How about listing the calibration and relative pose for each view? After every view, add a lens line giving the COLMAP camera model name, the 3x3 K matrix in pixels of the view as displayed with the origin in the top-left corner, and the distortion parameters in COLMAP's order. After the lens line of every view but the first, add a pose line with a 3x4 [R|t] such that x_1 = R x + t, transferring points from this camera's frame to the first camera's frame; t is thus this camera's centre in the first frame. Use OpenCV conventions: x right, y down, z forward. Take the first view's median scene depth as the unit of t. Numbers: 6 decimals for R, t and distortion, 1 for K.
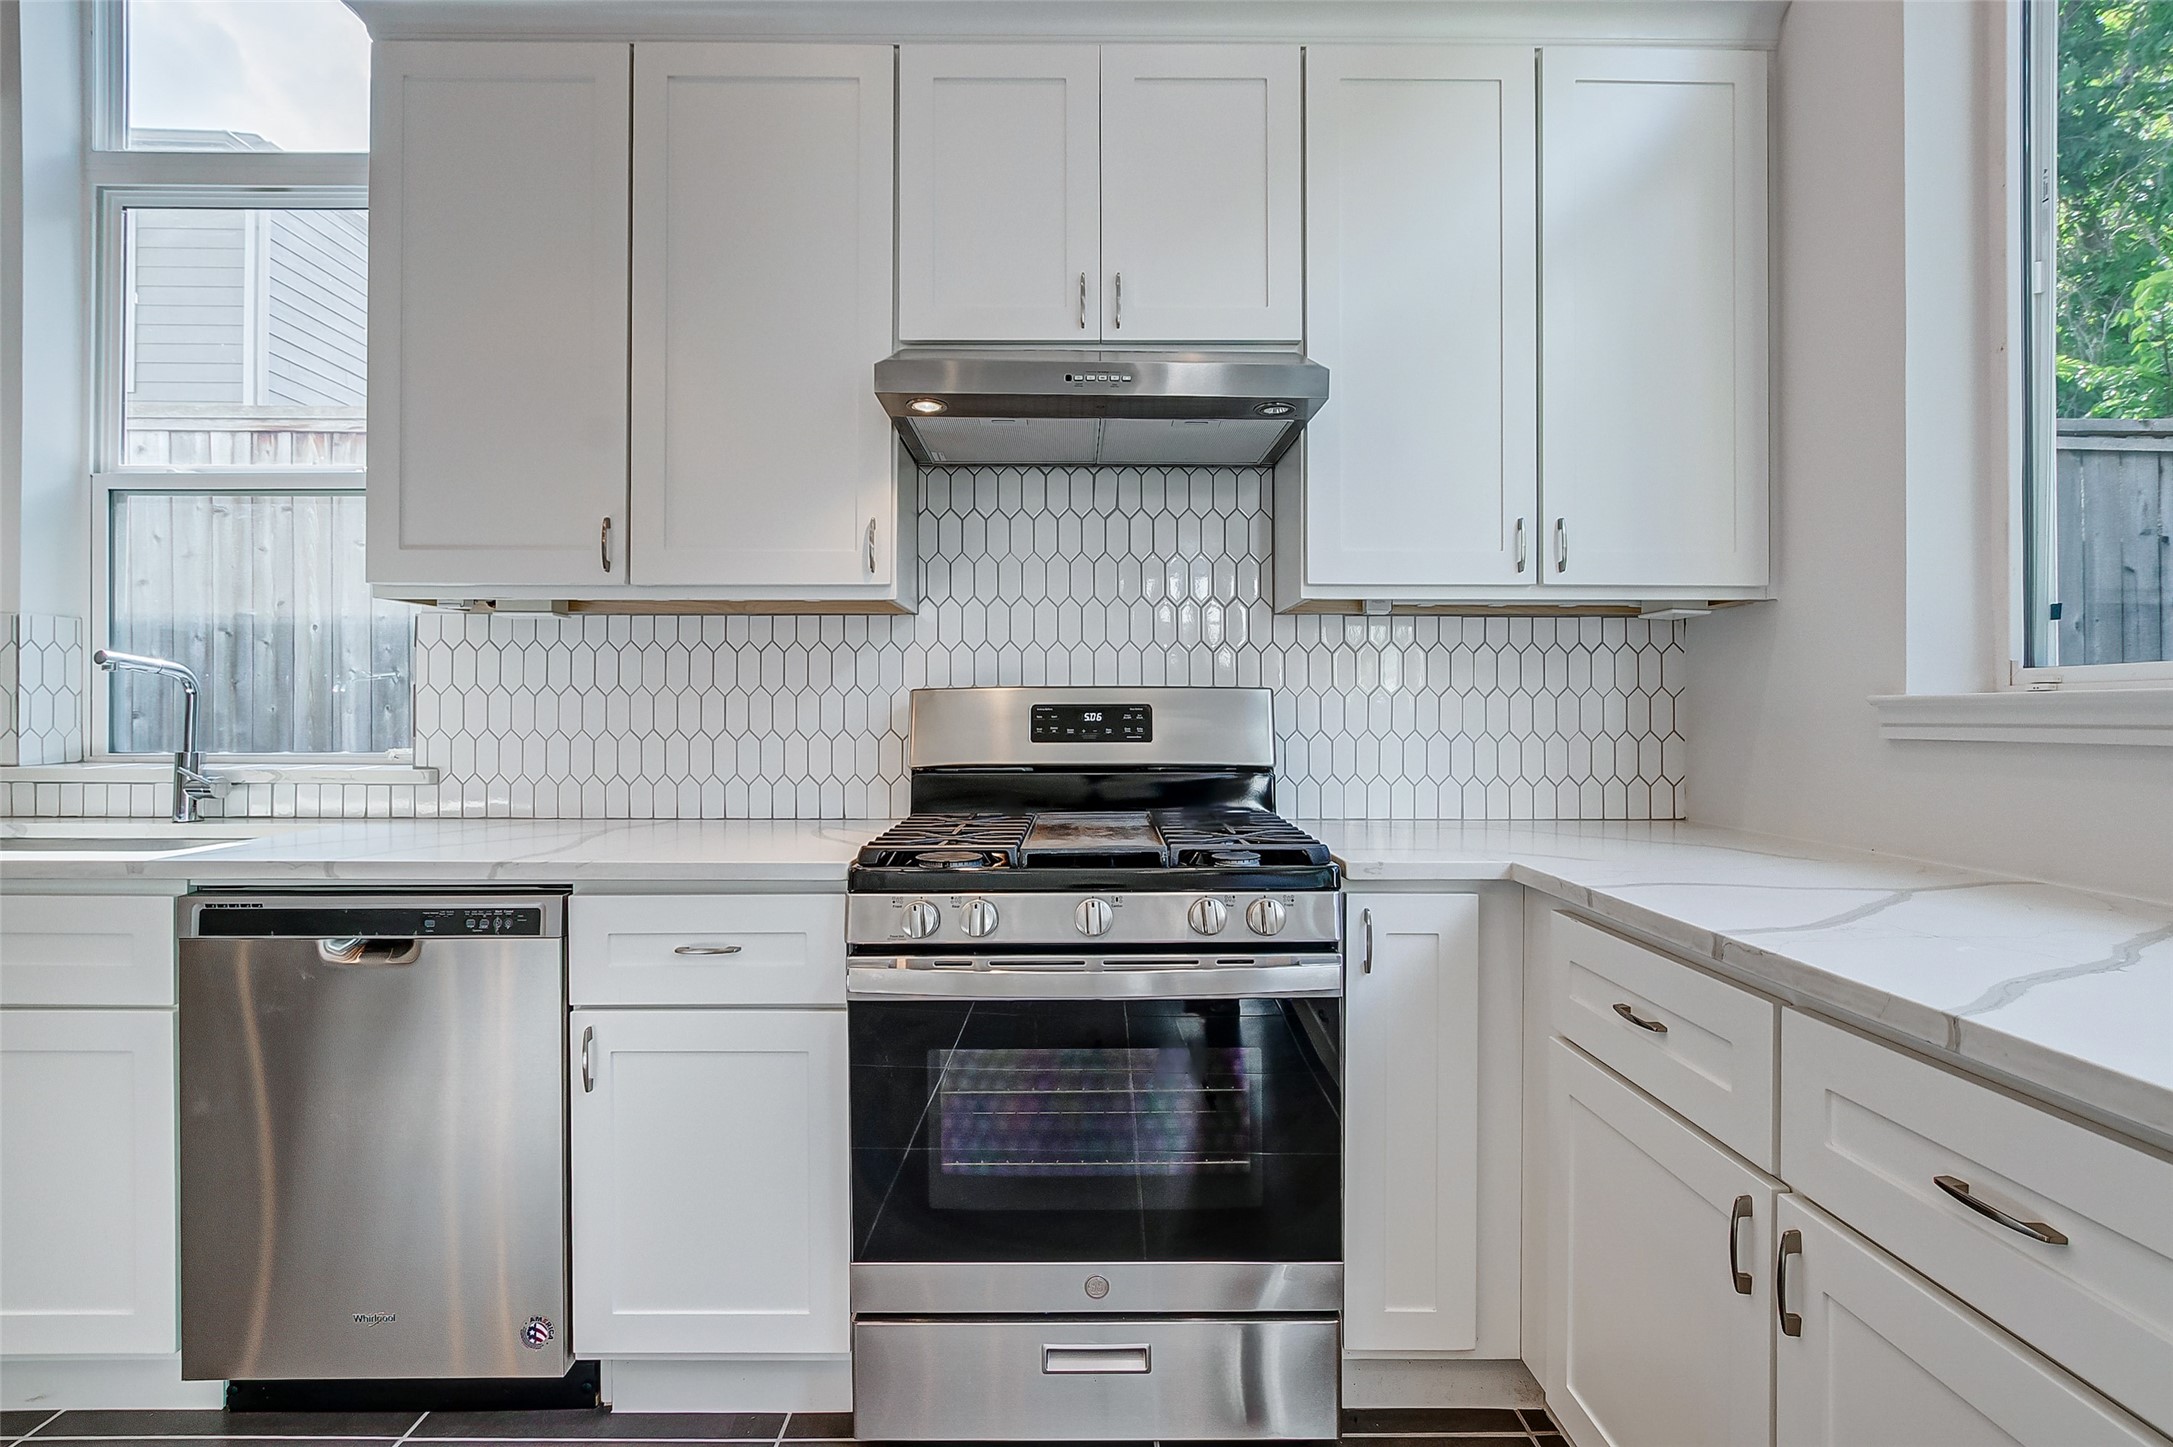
lens RADIAL K [[1048.6, 0, 1069.3], [0, 1048.6, 712.1], [0, 0, 1]] dist [-0.015646, 0.003937]
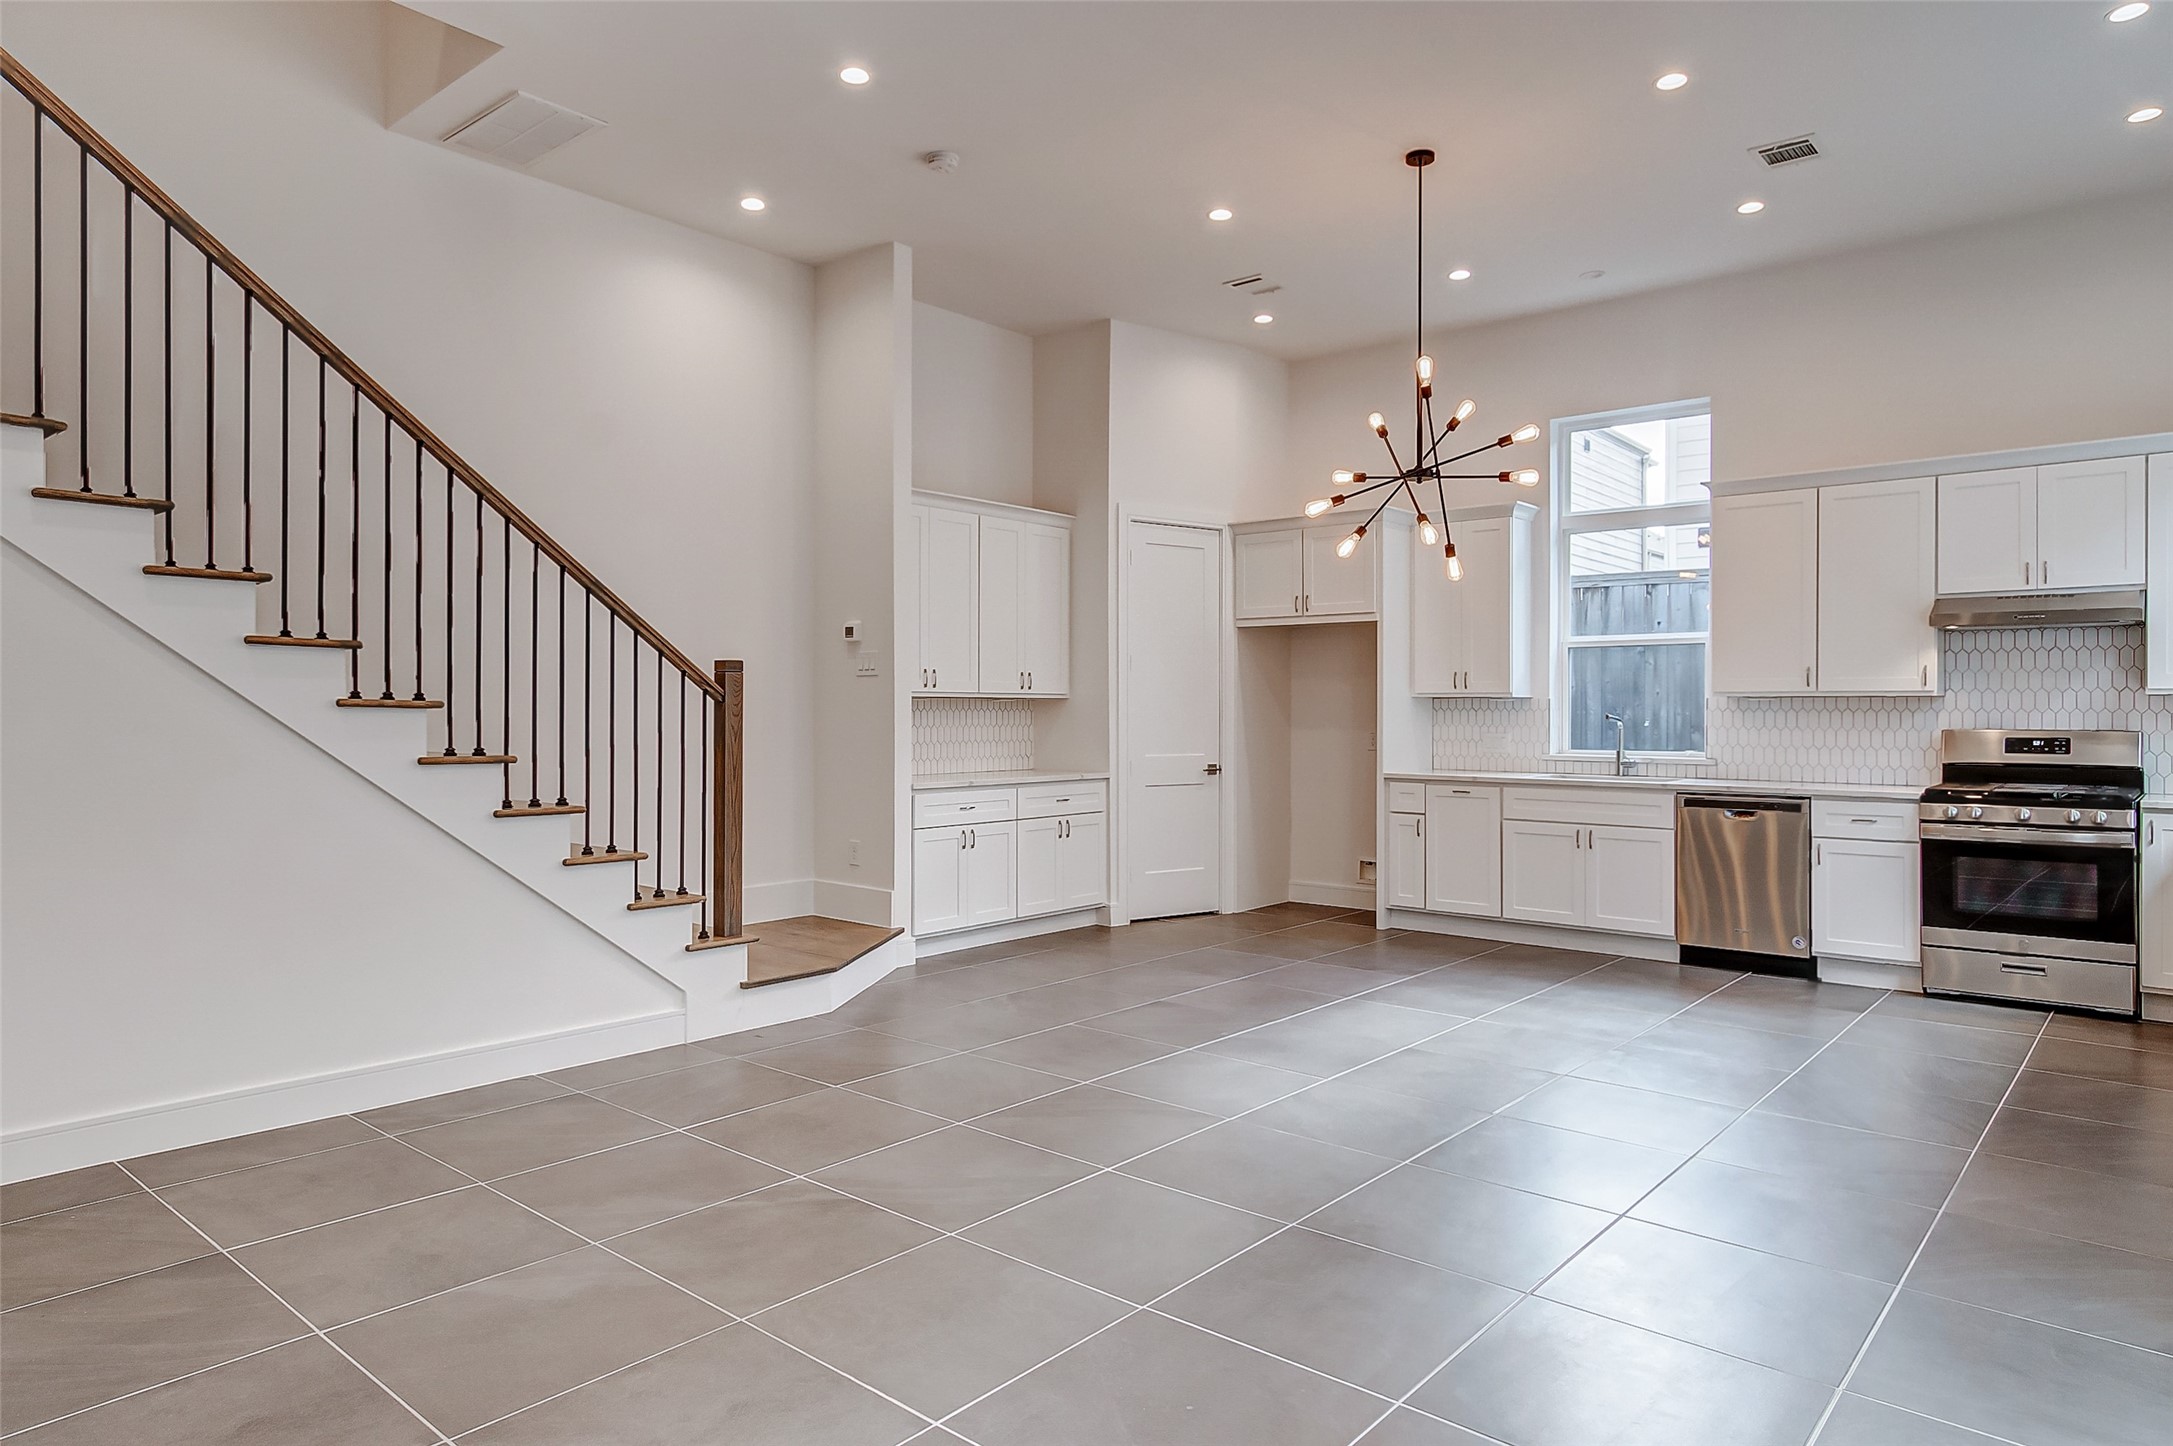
lens RADIAL K [[1303.4, 0, 1101.1], [0, 1303.4, 713.8], [0, 0, 1]] dist [0.006756, 0.007716]
pose [[0.766081, 0.002569, -0.642739, 0.313370], [-0.002089, 0.999997, 0.001508, -0.062830], [0.642741, 0.000187, 0.766084, -2.656093]]
